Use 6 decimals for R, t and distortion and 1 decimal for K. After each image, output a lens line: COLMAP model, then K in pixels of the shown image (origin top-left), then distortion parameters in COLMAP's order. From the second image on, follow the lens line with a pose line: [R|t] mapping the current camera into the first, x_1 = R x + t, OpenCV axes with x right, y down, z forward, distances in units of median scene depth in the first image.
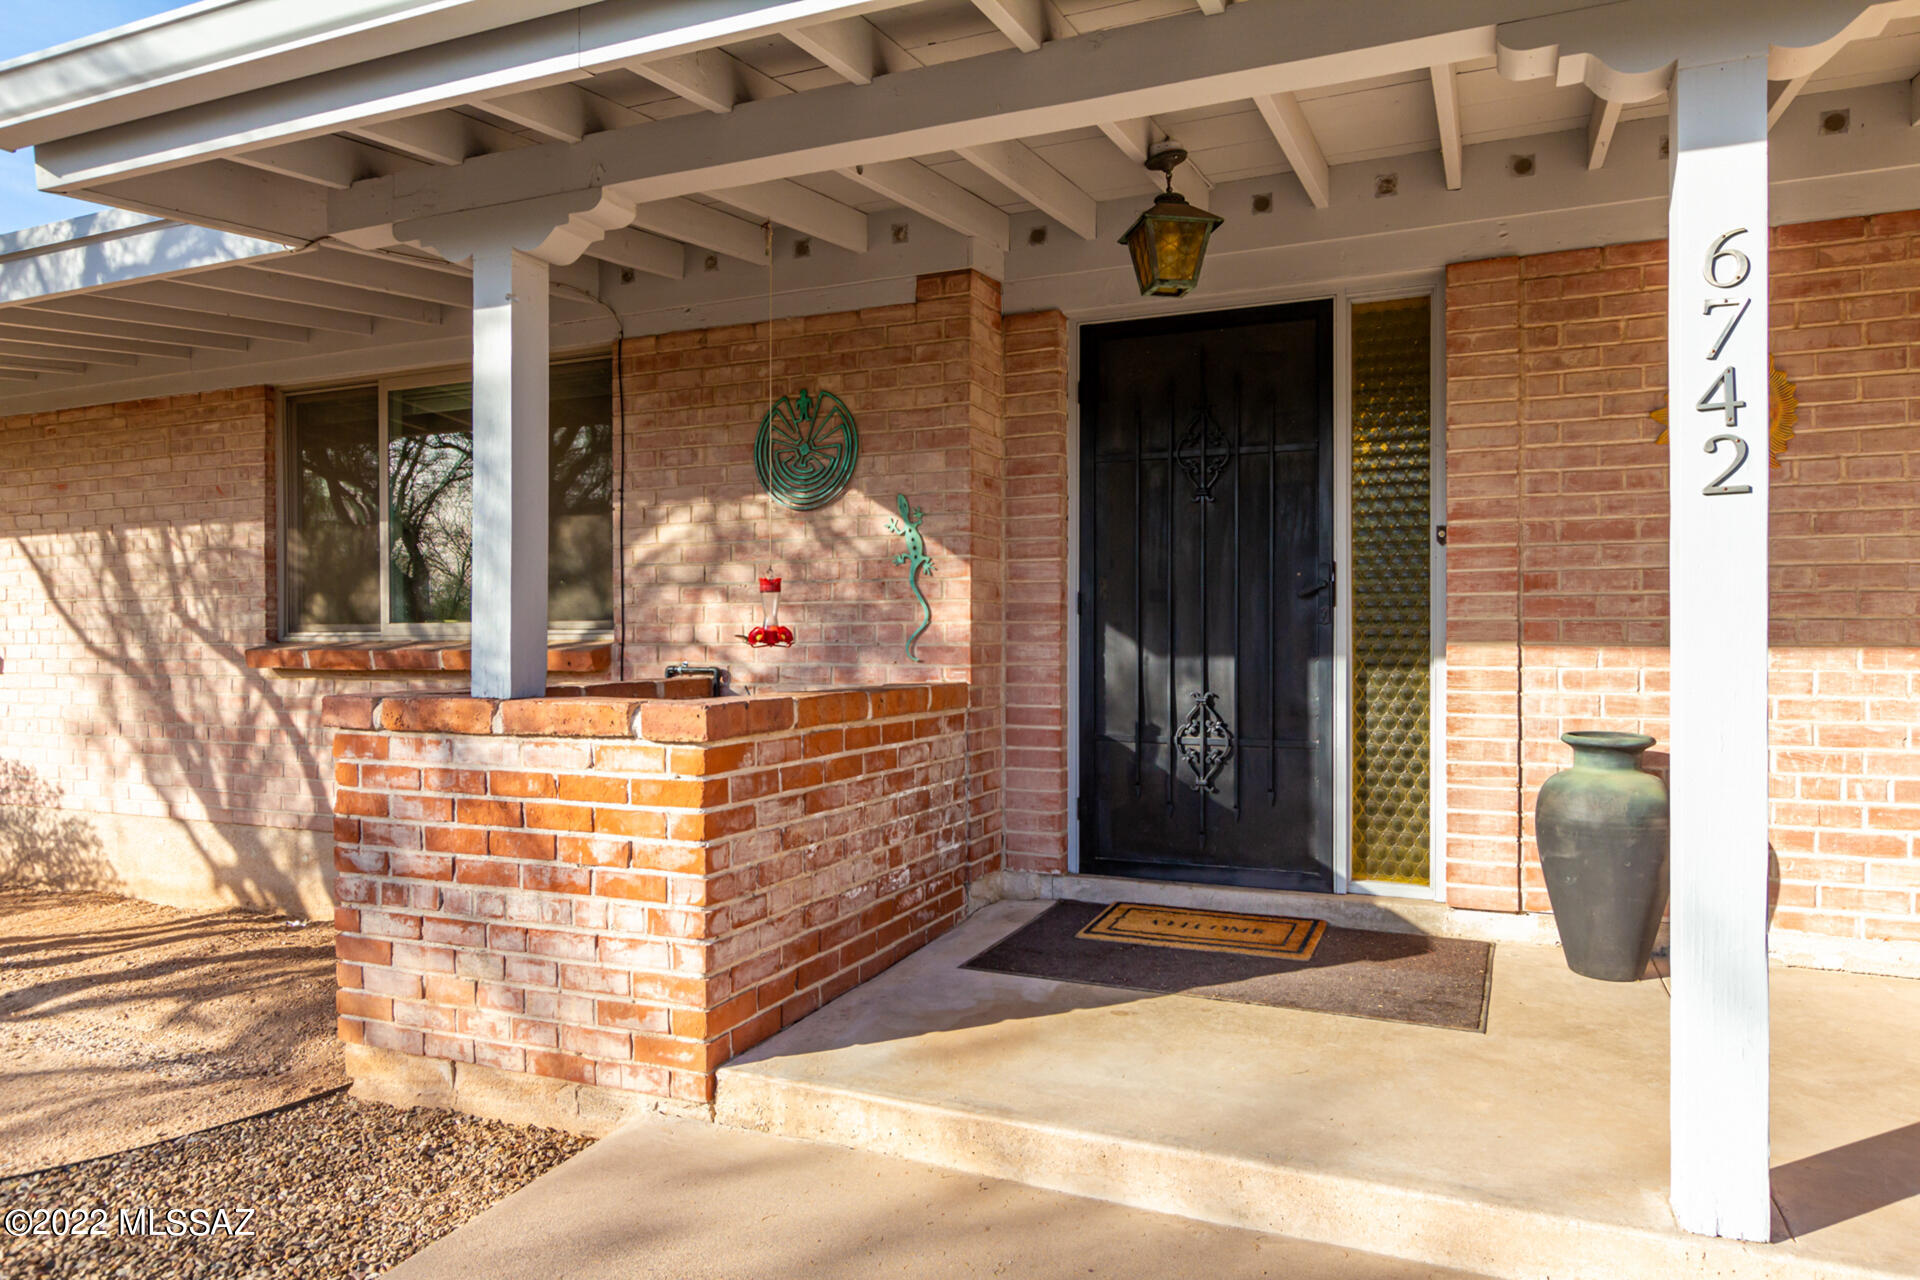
lens RADIAL K [[1220.9, 0, 945.9], [0, 1220.9, 637.8], [0, 0, 1]] dist [0.001237, 0.000990]
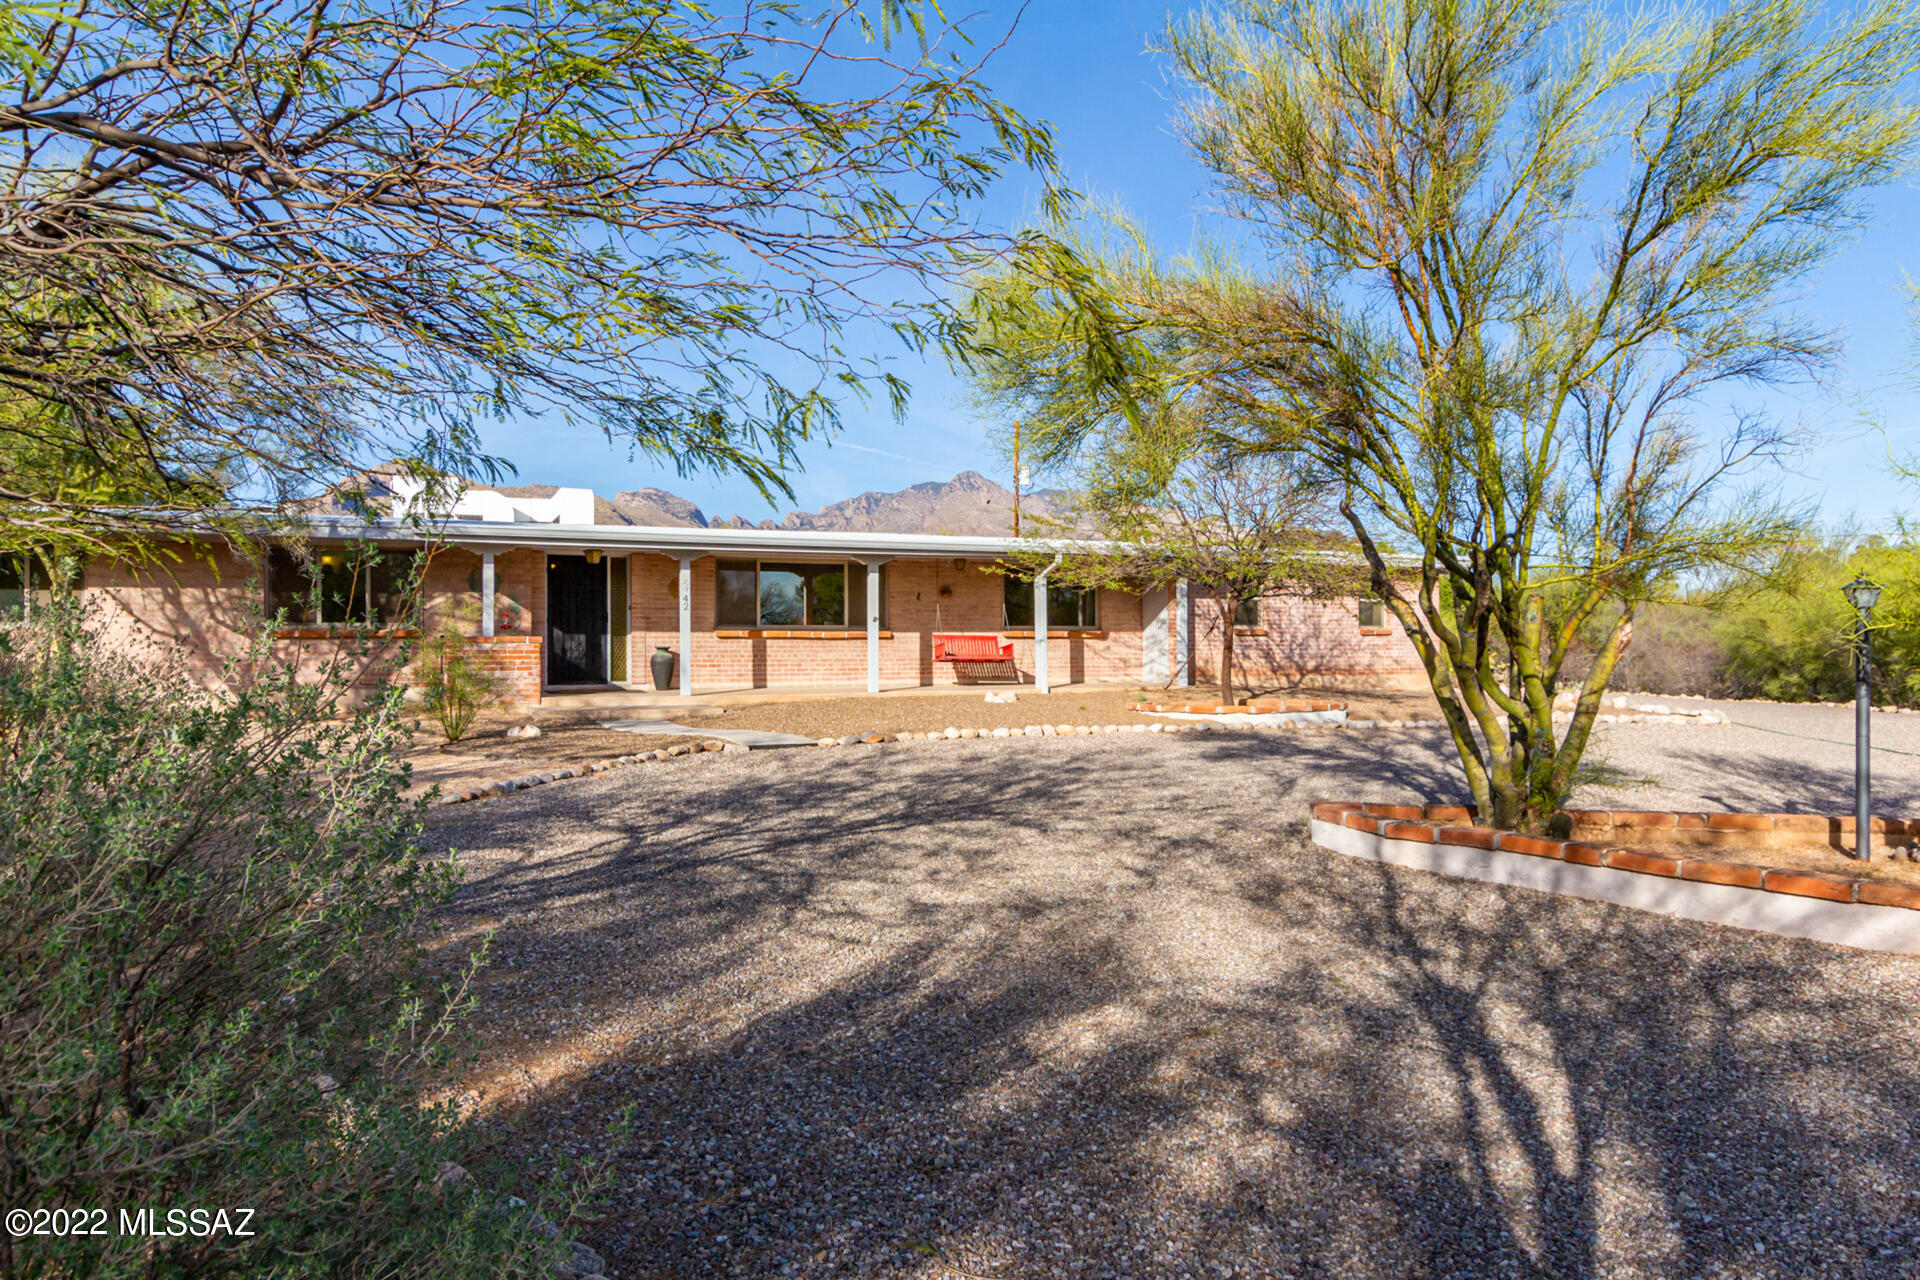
lens RADIAL K [[1302.1, 0, 955.0], [0, 1302.1, 636.3], [0, 0, 1]] dist [-0.002545, -0.000307]
pose [[0.688648, 0.008770, 0.725043, -2.473276], [0.008897, 0.999749, -0.020544, 0.146987], [-0.725041, 0.020598, 0.688397, -3.519959]]
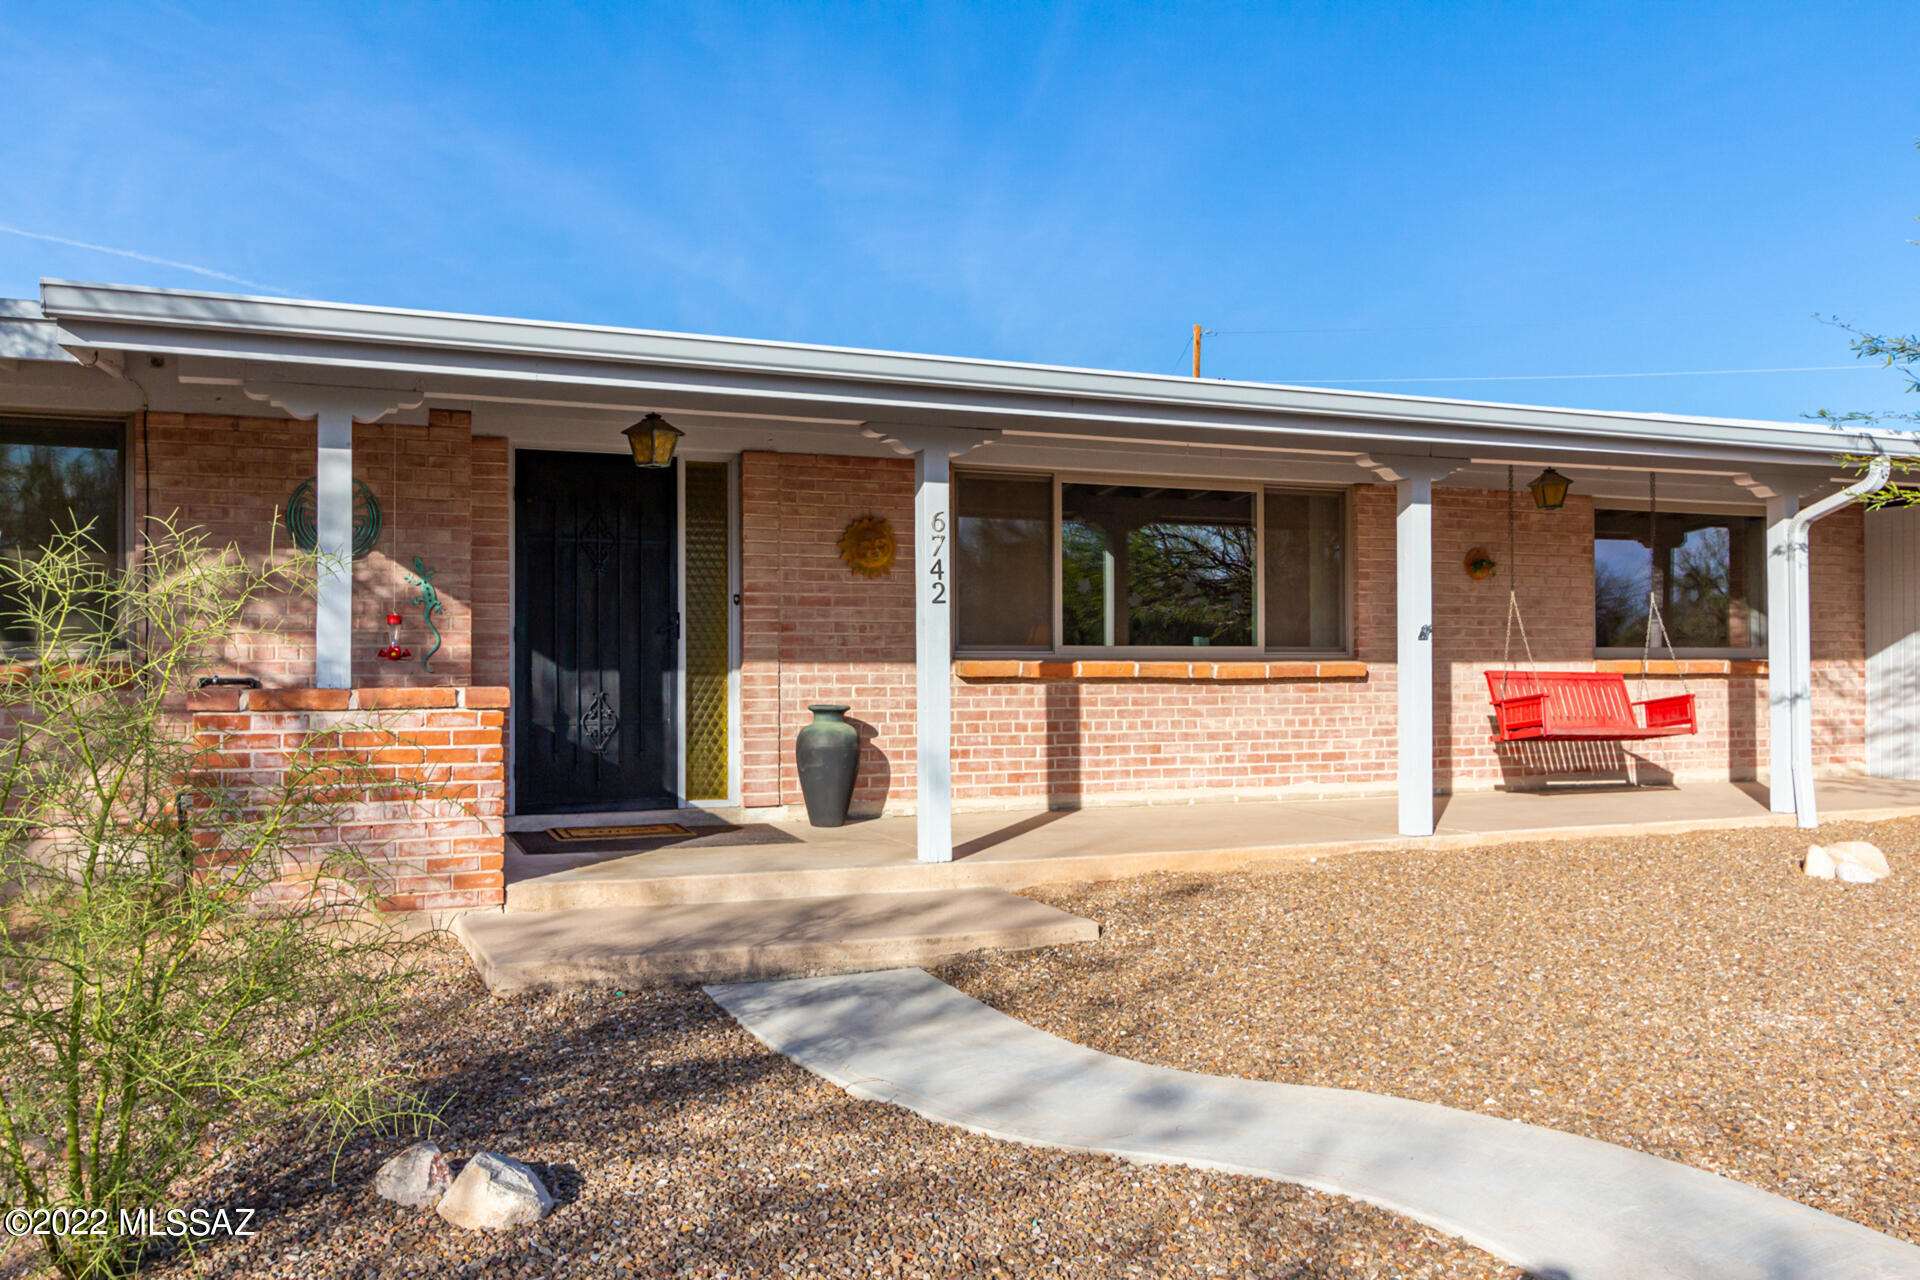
lens RADIAL K [[1570.7, 0, 956.8], [0, 1570.7, 644.0], [0, 0, 1]] dist [0.006248, 0.002614]
pose [[0.693868, 0.011751, 0.720007, -1.036509], [0.004796, 0.999769, -0.020939, 0.030145], [-0.720087, 0.017982, 0.693651, -0.830435]]
